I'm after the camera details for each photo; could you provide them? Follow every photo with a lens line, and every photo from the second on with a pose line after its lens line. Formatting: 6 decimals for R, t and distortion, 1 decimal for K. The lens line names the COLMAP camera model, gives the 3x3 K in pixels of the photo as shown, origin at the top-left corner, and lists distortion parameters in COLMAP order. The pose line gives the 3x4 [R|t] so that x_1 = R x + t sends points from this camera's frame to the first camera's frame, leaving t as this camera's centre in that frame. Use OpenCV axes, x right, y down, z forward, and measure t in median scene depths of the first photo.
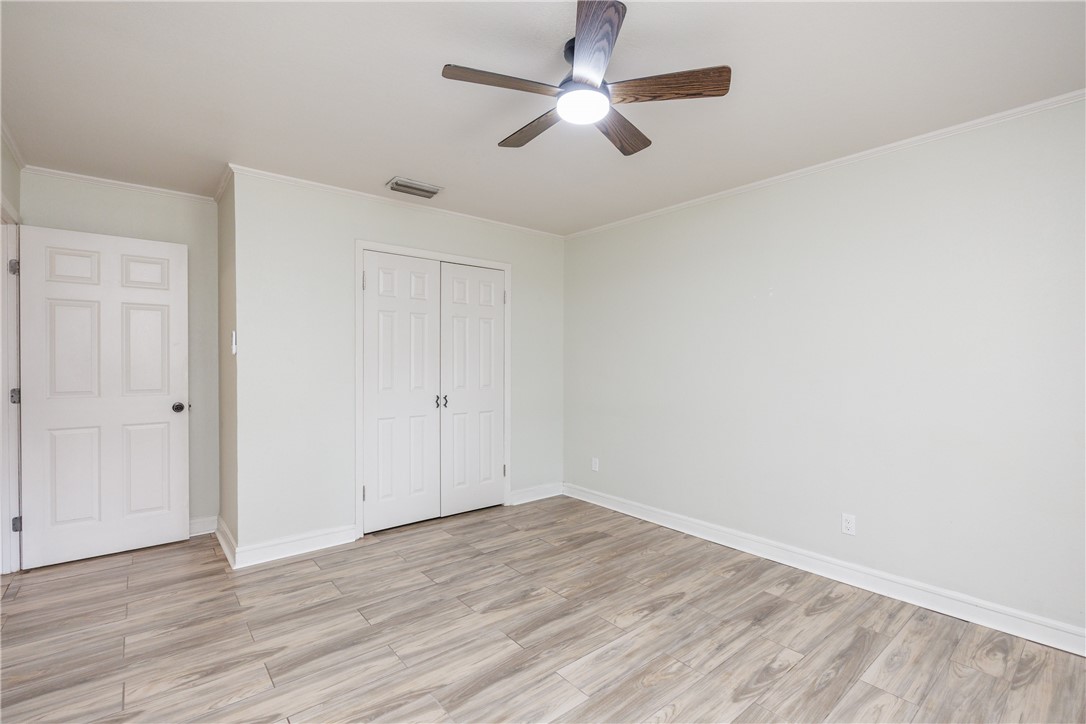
lens RADIAL K [[485.5, 0, 543.0], [0, 485.5, 362.0], [0, 0, 1]] dist [-0.006996, -0.000962]
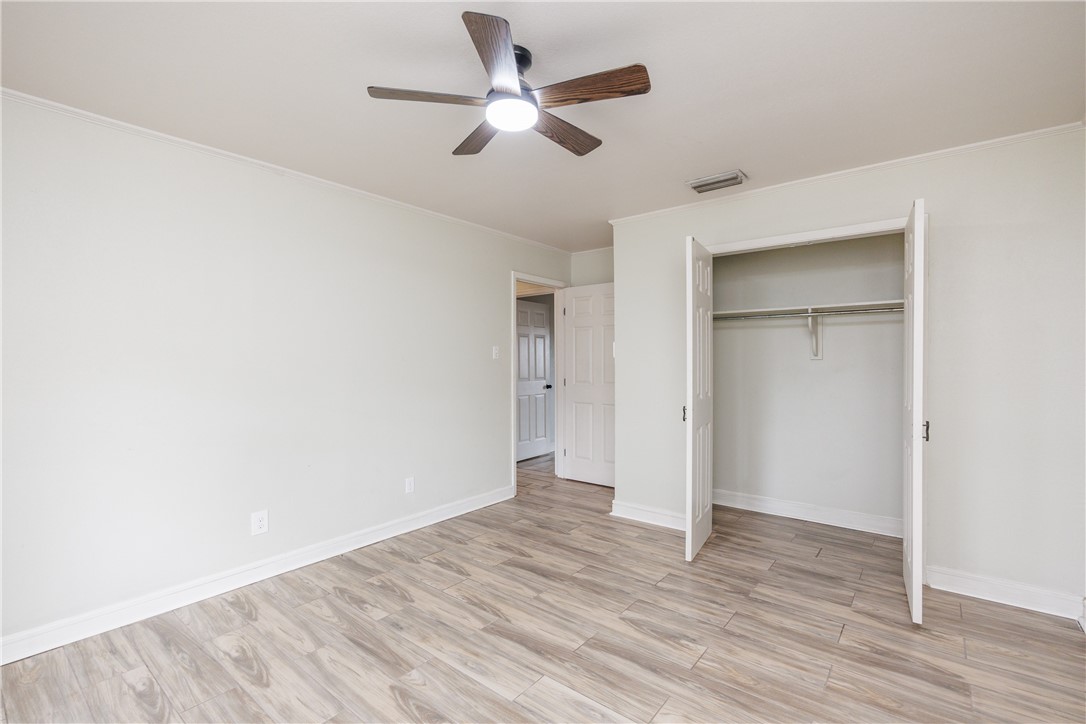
lens RADIAL K [[485.5, 0, 543.0], [0, 485.5, 362.0], [0, 0, 1]] dist [-0.006996, -0.000962]
pose [[0.201073, -0.000043, -0.979576, 0.763384], [-0.000249, 1.000000, -0.000095, -0.006351], [0.979576, 0.000263, 0.201073, 0.603175]]
